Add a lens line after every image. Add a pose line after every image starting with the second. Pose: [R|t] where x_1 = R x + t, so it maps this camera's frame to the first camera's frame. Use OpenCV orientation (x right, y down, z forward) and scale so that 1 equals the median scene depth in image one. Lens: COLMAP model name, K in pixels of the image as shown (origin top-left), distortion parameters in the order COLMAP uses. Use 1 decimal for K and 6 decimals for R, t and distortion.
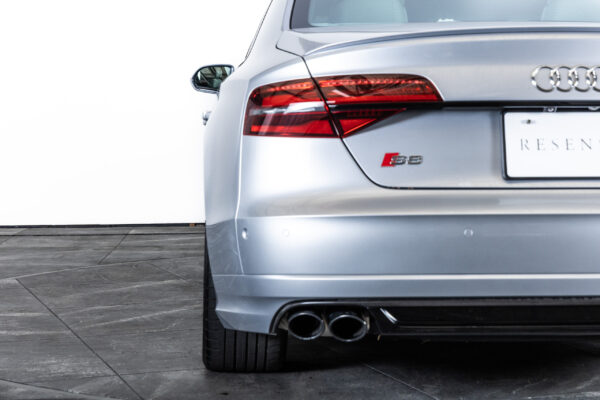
lens RADIAL K [[1301.0, 0, 300.0], [0, 1301.0, 200.0], [0, 0, 1]] dist [0.011100, -0.071433]
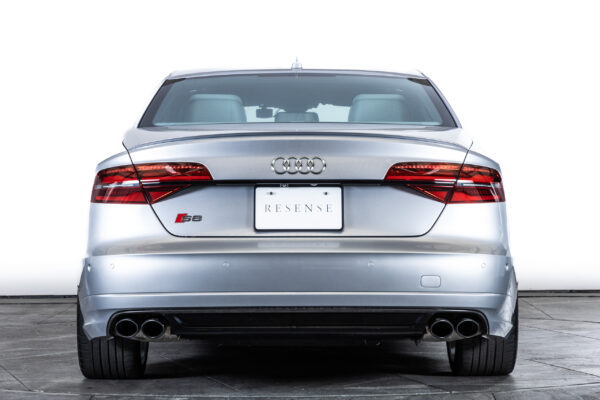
lens RADIAL K [[1784.1, 0, 300.0], [0, 1784.1, 200.0], [0, 0, 1]] dist [0.041126, 1.082957]
pose [[0.998727, -0.000509, -0.050430, 0.313884], [-0.002230, 0.998525, -0.054254, 0.060926], [0.050383, 0.054297, 0.997253, -1.081669]]
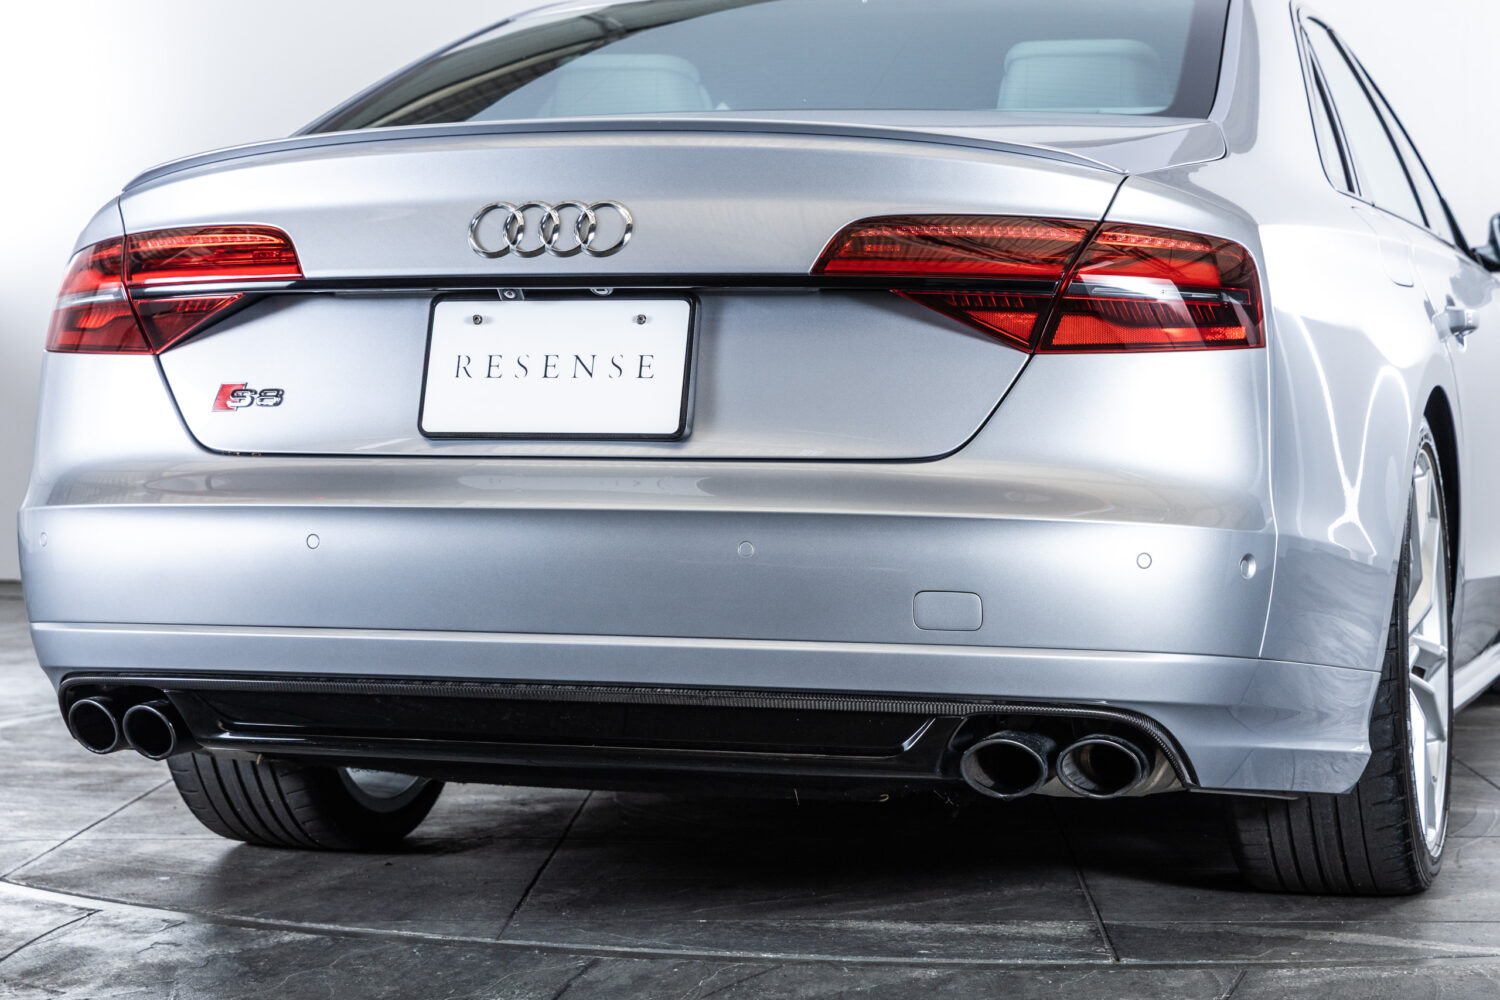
lens RADIAL K [[3144.7, 0, 781.1], [0, 3144.7, 499.6], [0, 0, 1]] dist [0.022072, -0.100459]
pose [[0.931757, 0.015533, -0.362749, 0.703285], [-0.023827, 0.999547, -0.018402, 0.025491], [0.362299, 0.025789, 0.931705, -0.046907]]
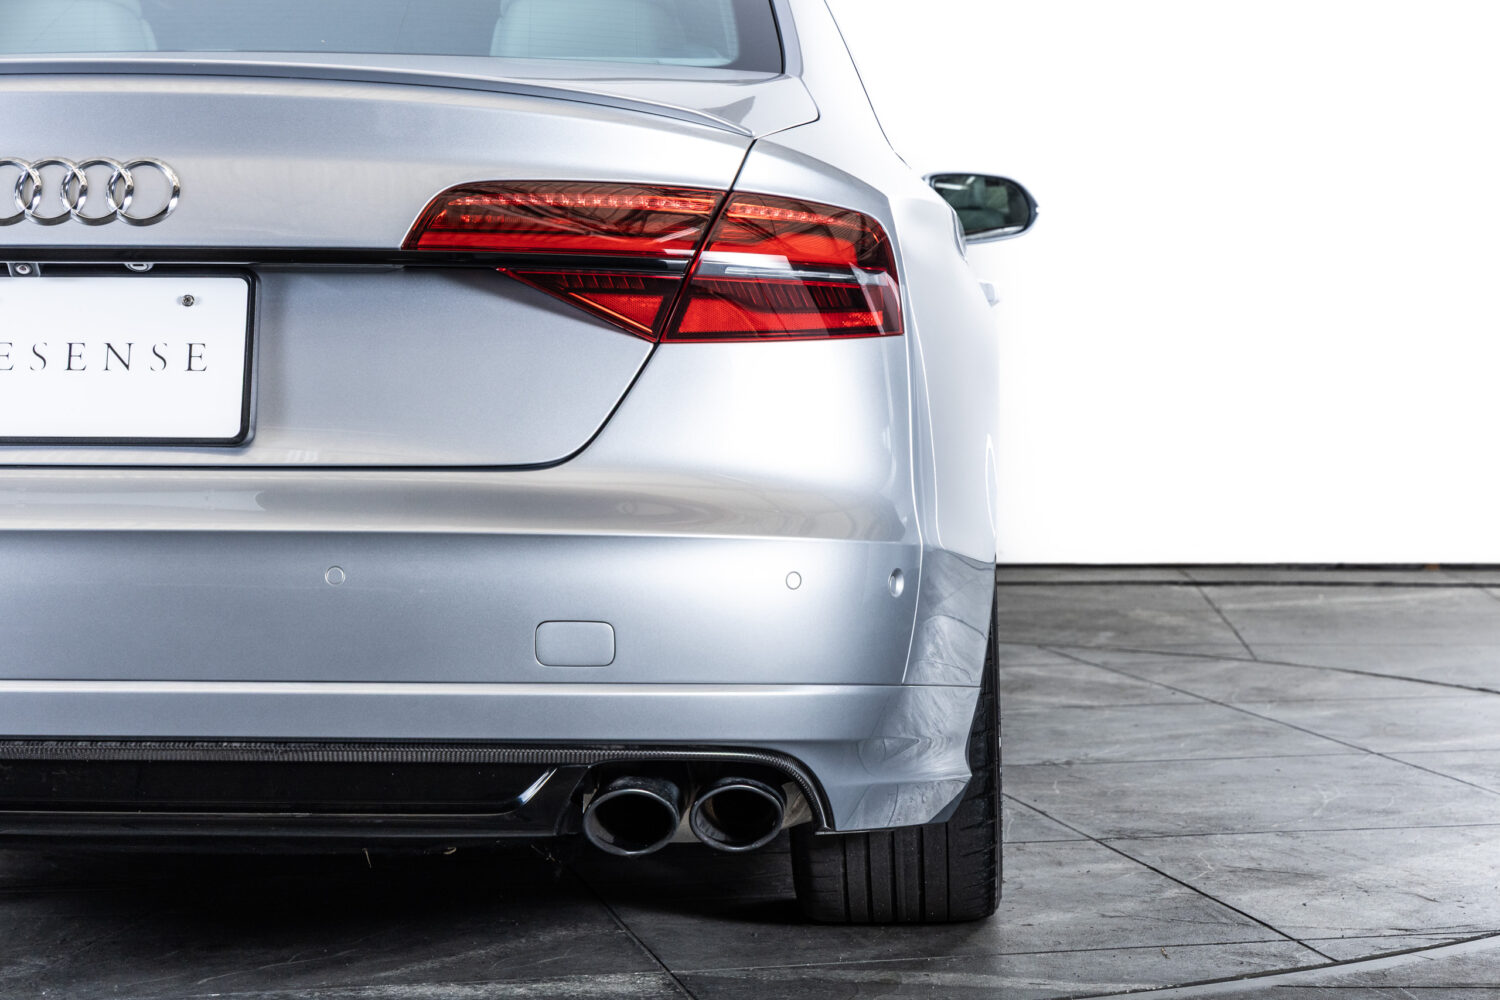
lens RADIAL K [[3144.7, 0, 781.1], [0, 3144.7, 499.6], [0, 0, 1]] dist [0.022072, -0.100459]
pose [[0.993959, 0.009975, -0.109296, 0.524366], [-0.010370, 0.999942, -0.003046, 0.001731], [0.109259, 0.004161, 0.994005, 0.066617]]
